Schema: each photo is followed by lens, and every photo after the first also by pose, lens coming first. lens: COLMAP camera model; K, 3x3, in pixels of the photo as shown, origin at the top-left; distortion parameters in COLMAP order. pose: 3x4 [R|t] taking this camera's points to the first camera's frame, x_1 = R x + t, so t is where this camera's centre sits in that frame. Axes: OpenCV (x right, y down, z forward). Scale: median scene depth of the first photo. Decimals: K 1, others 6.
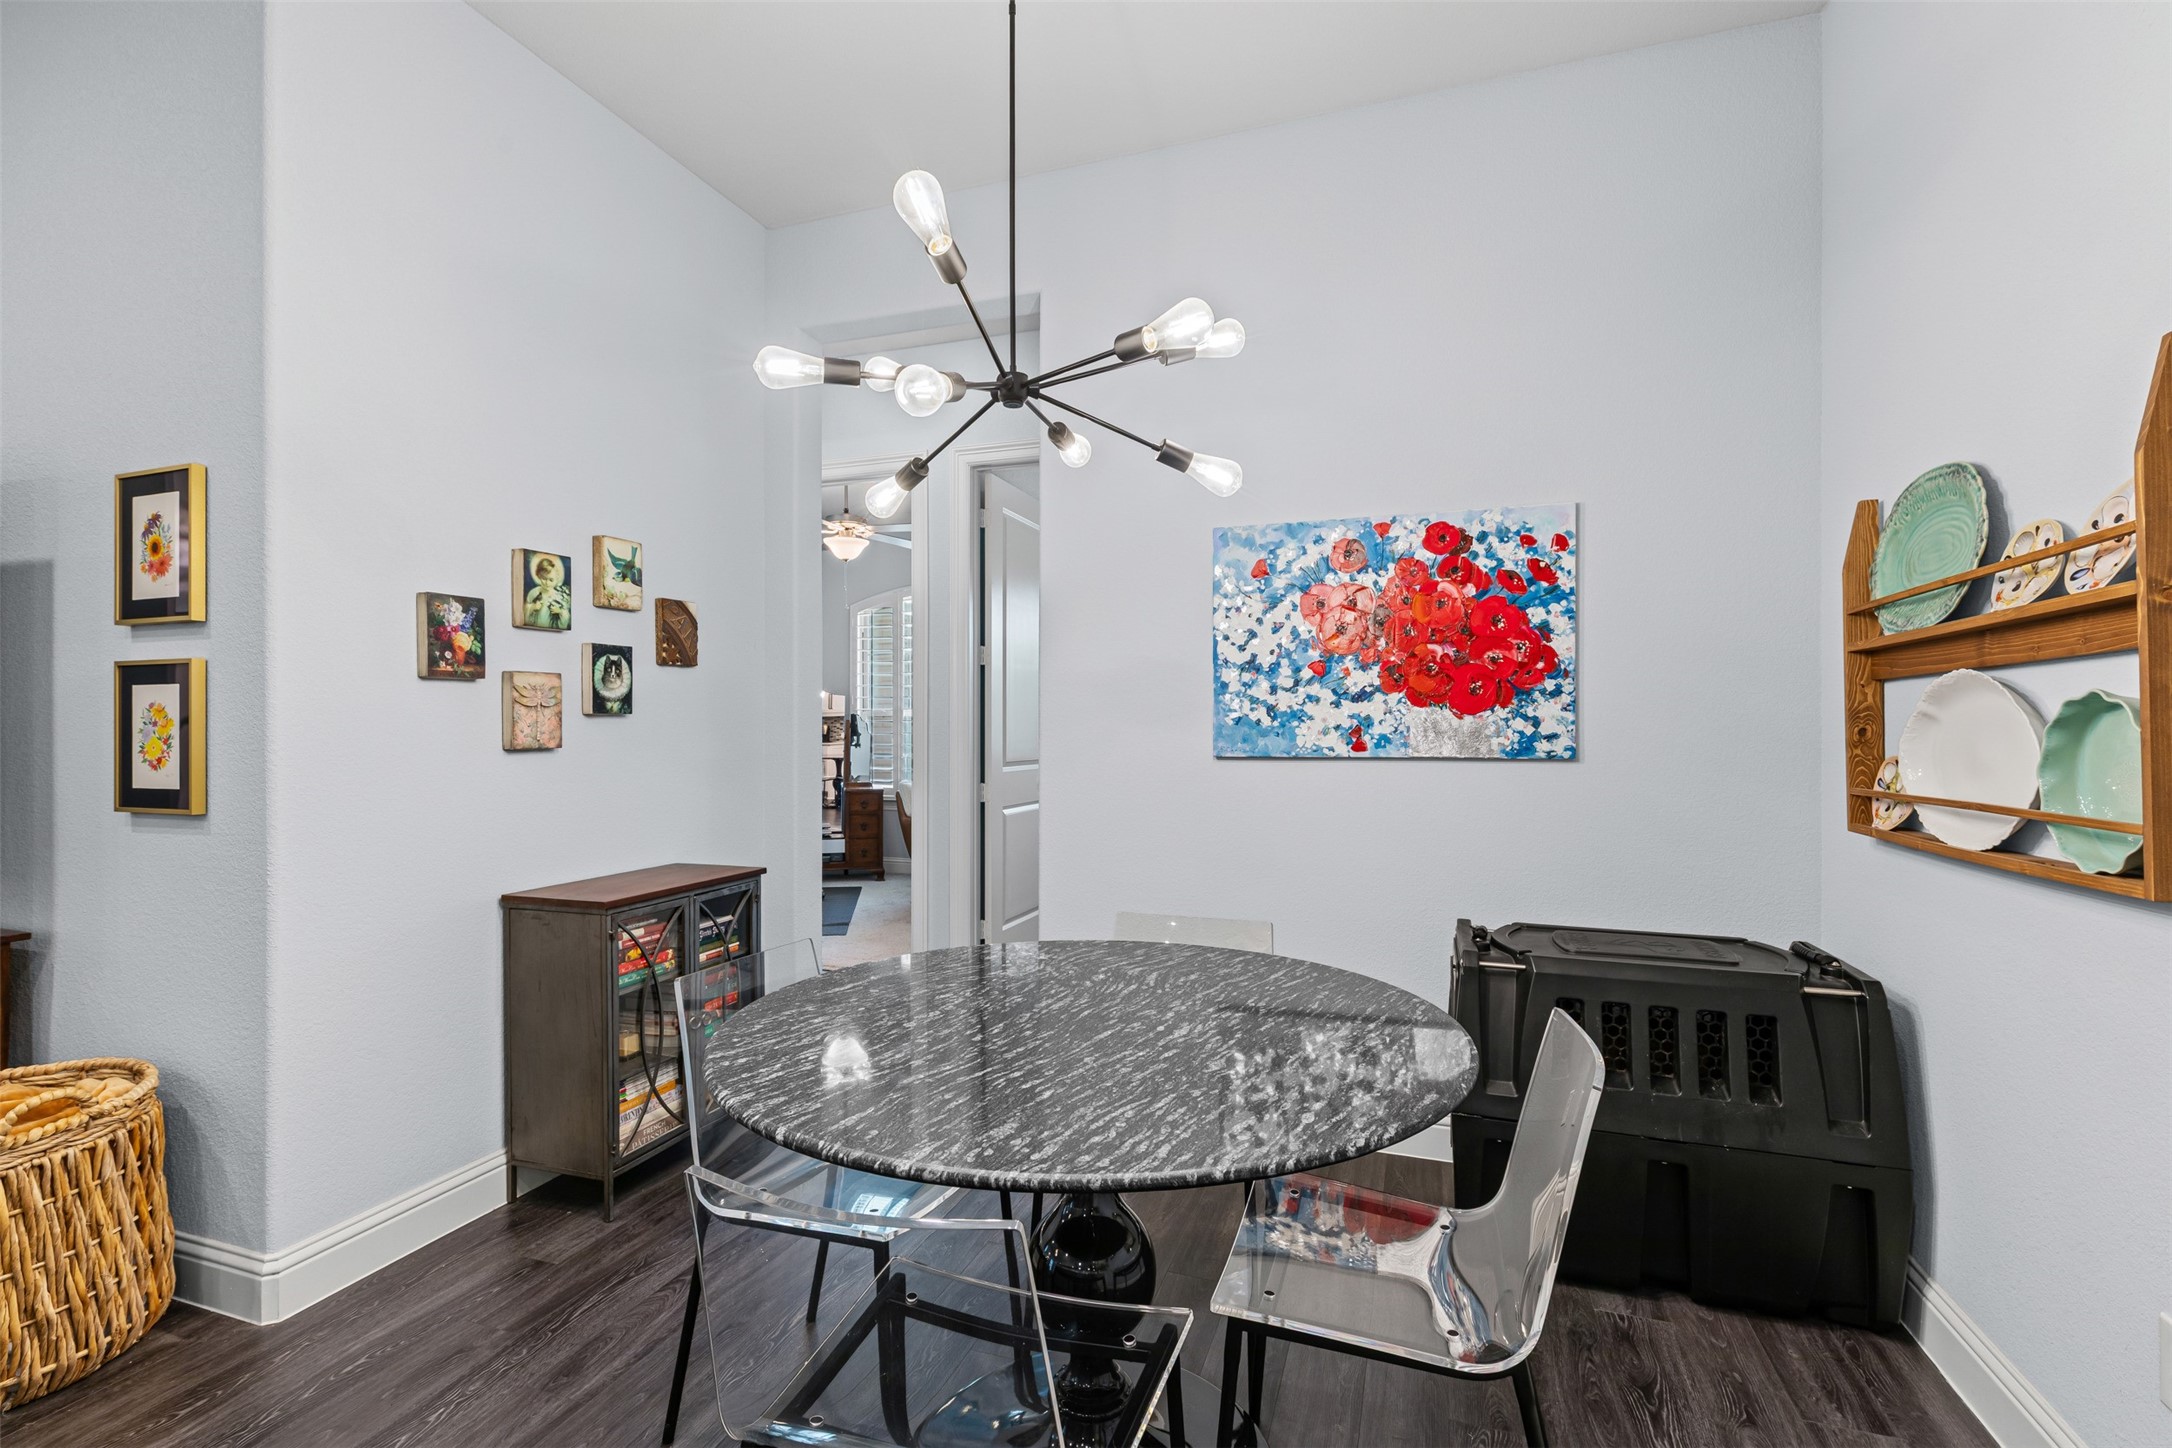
lens RADIAL K [[986.1, 0, 1088.3], [0, 986.1, 722.5], [0, 0, 1]] dist [0.008432, -0.001266]
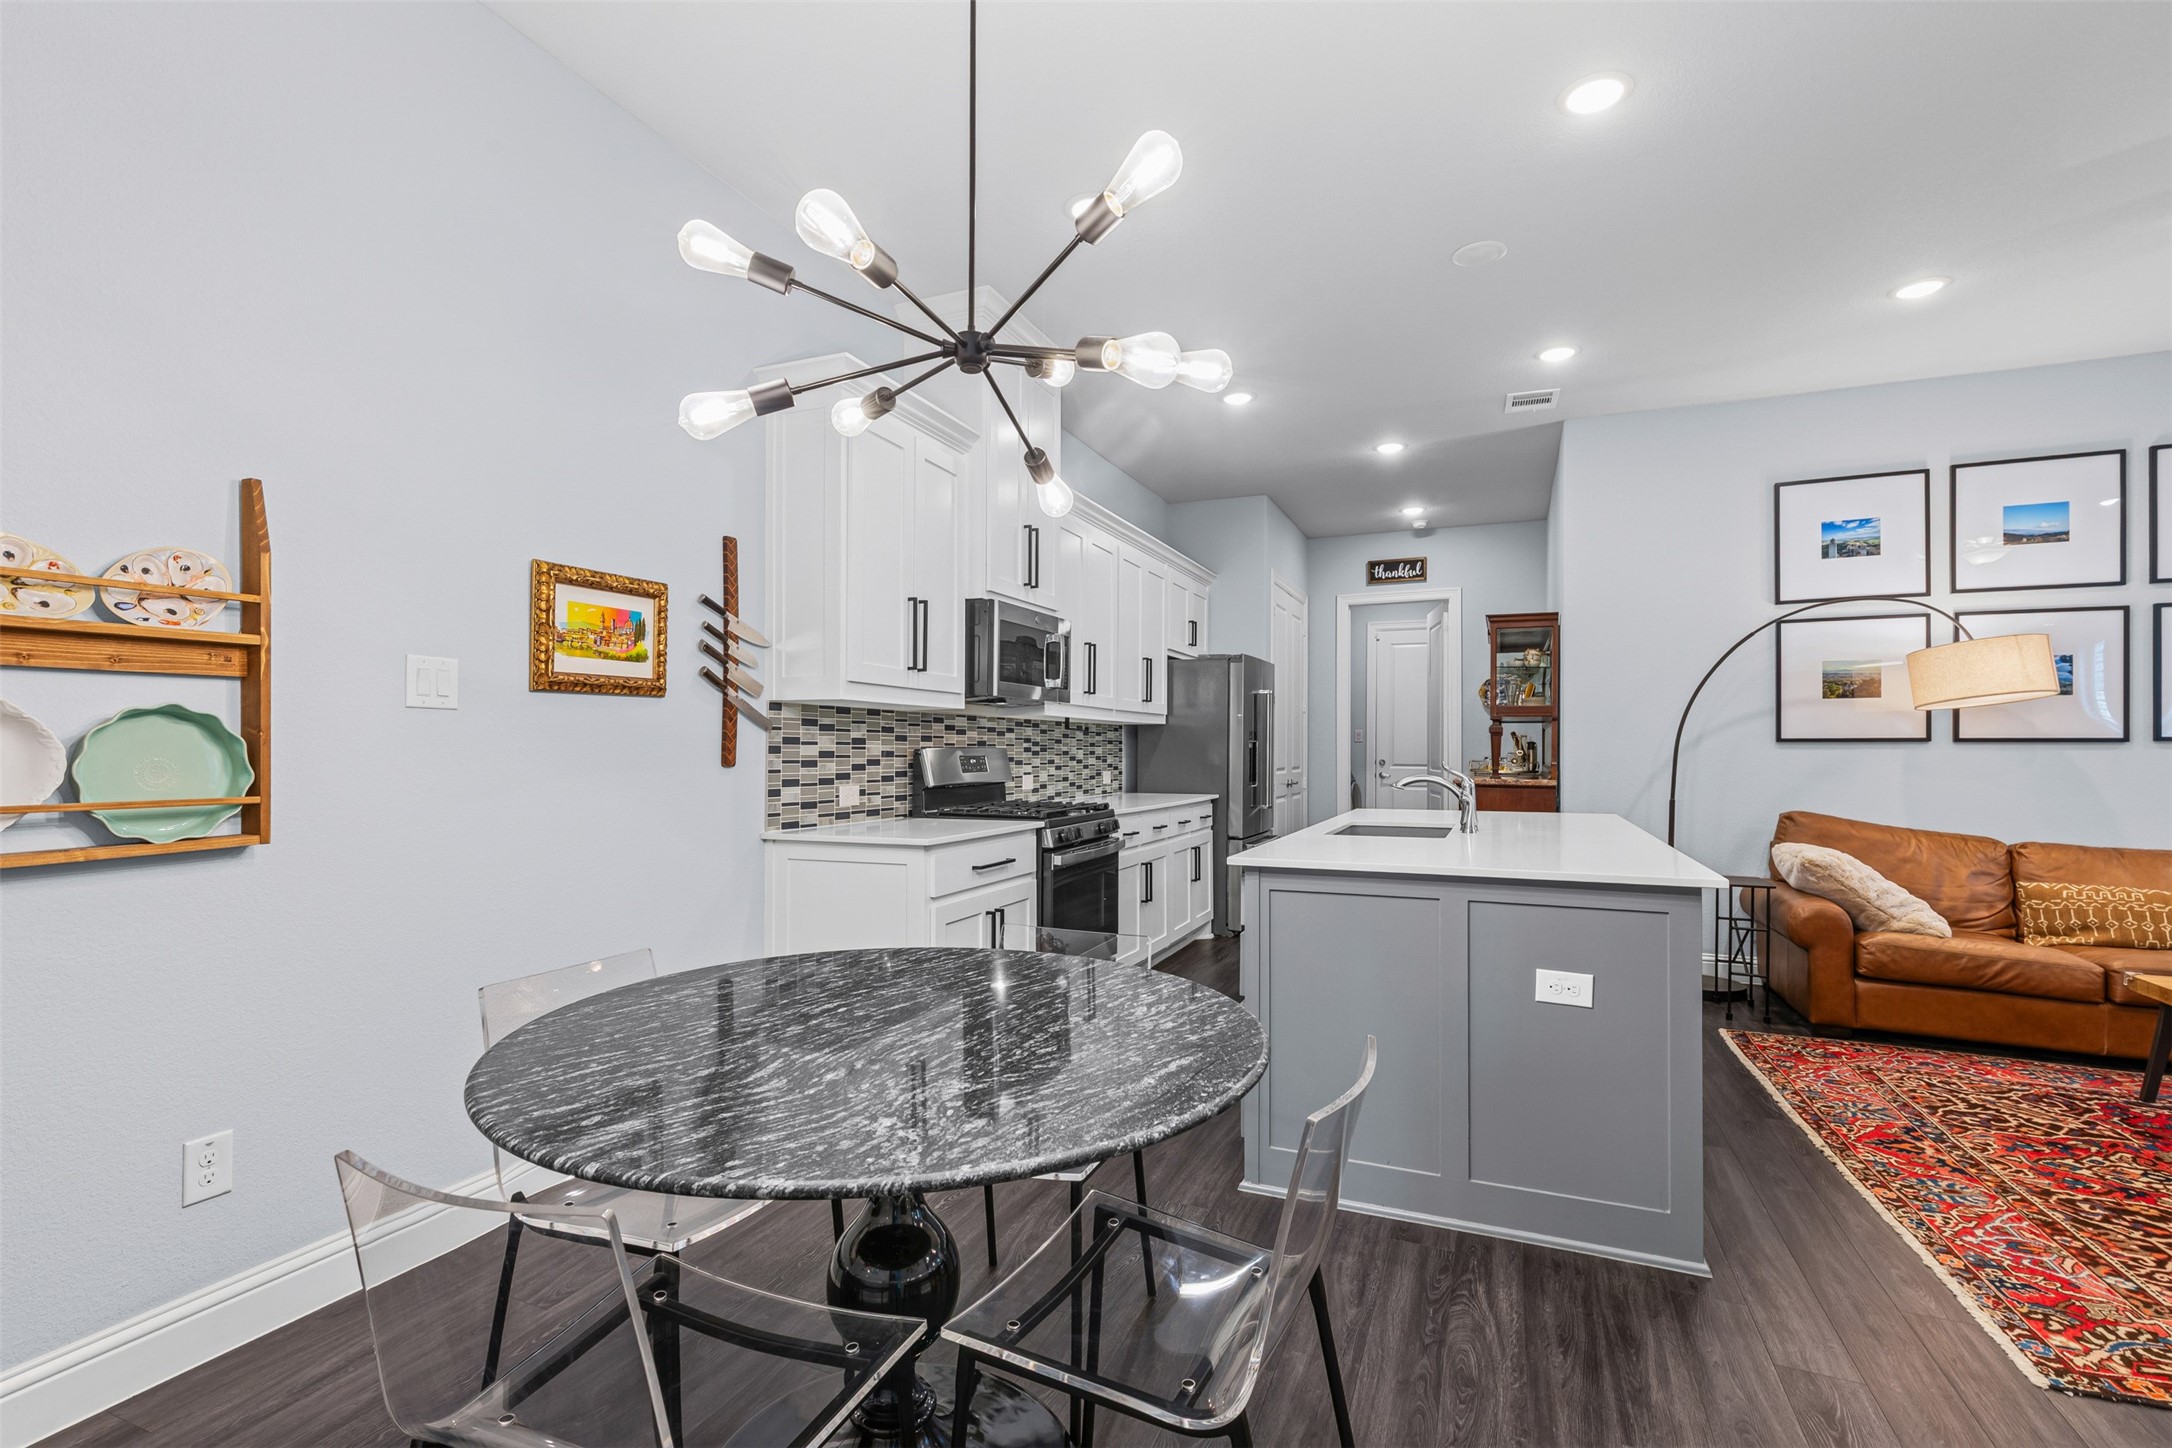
lens RADIAL K [[986.1, 0, 1071.1], [0, 986.1, 741.0], [0, 0, 1]] dist [0.008432, -0.001266]
pose [[-0.996502, -0.003423, 0.083496, -0.149356], [-0.004113, 0.999959, -0.008093, 0.014171], [-0.083464, -0.008408, -0.996475, 1.161815]]
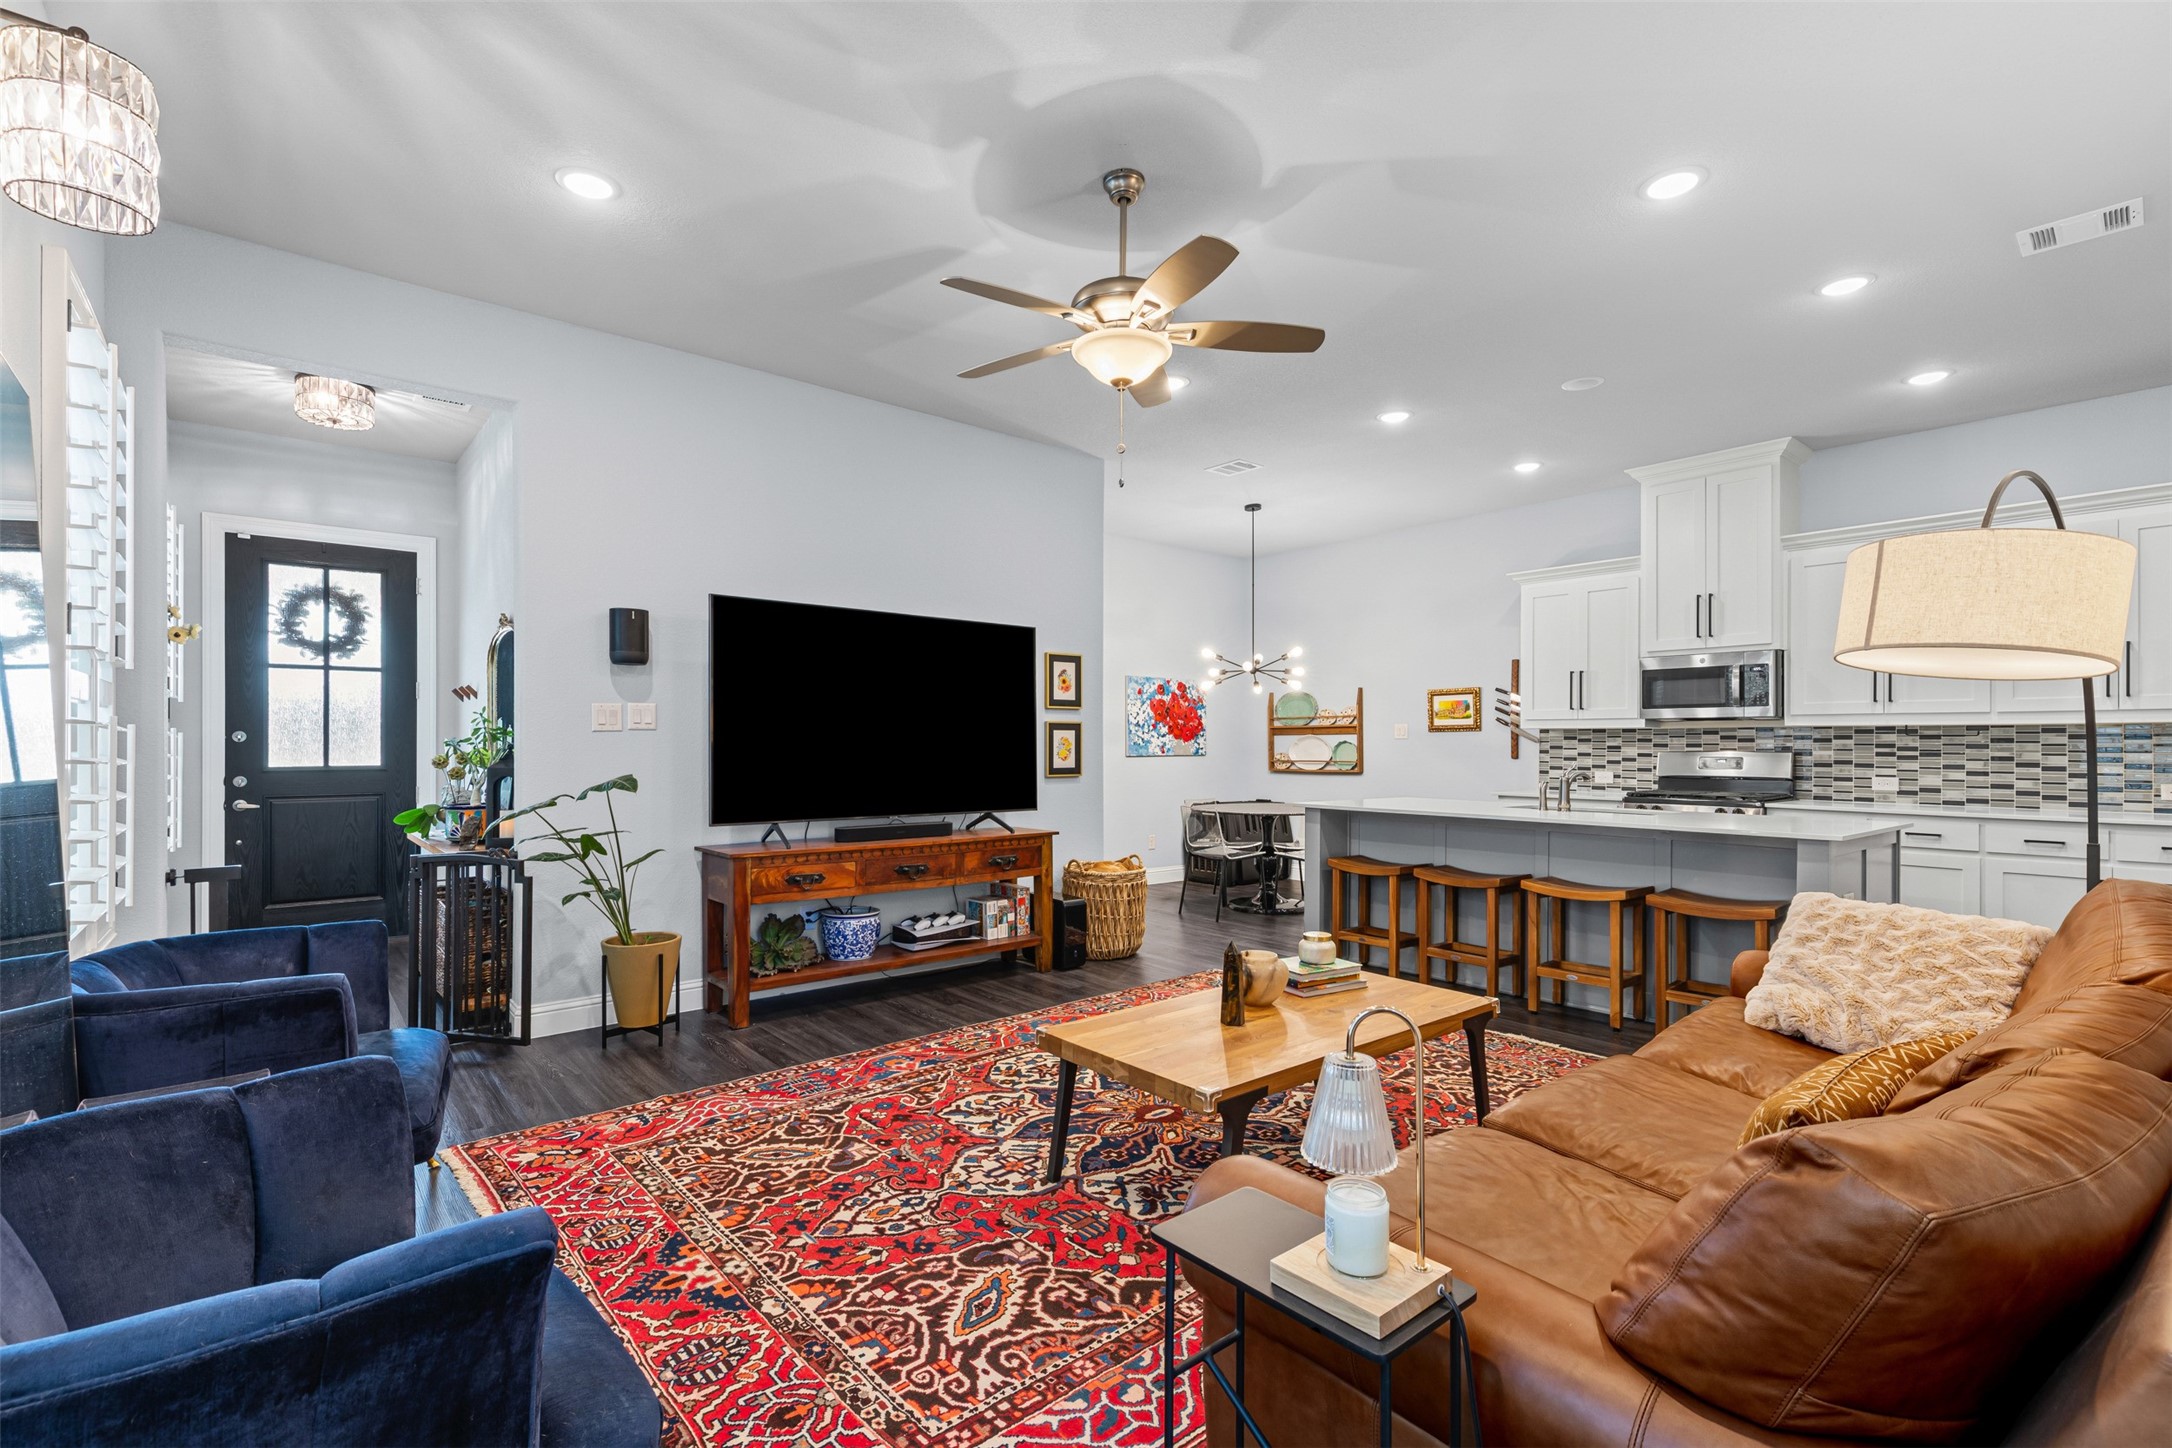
lens RADIAL K [[986.1, 0, 1099.3], [0, 986.1, 731.1], [0, 0, 1]] dist [0.008432, -0.001266]
pose [[0.504666, 0.013945, 0.863202, -2.597472], [-0.003982, 0.999896, -0.013825, 0.001933], [-0.863306, 0.003540, 0.504669, -0.389606]]
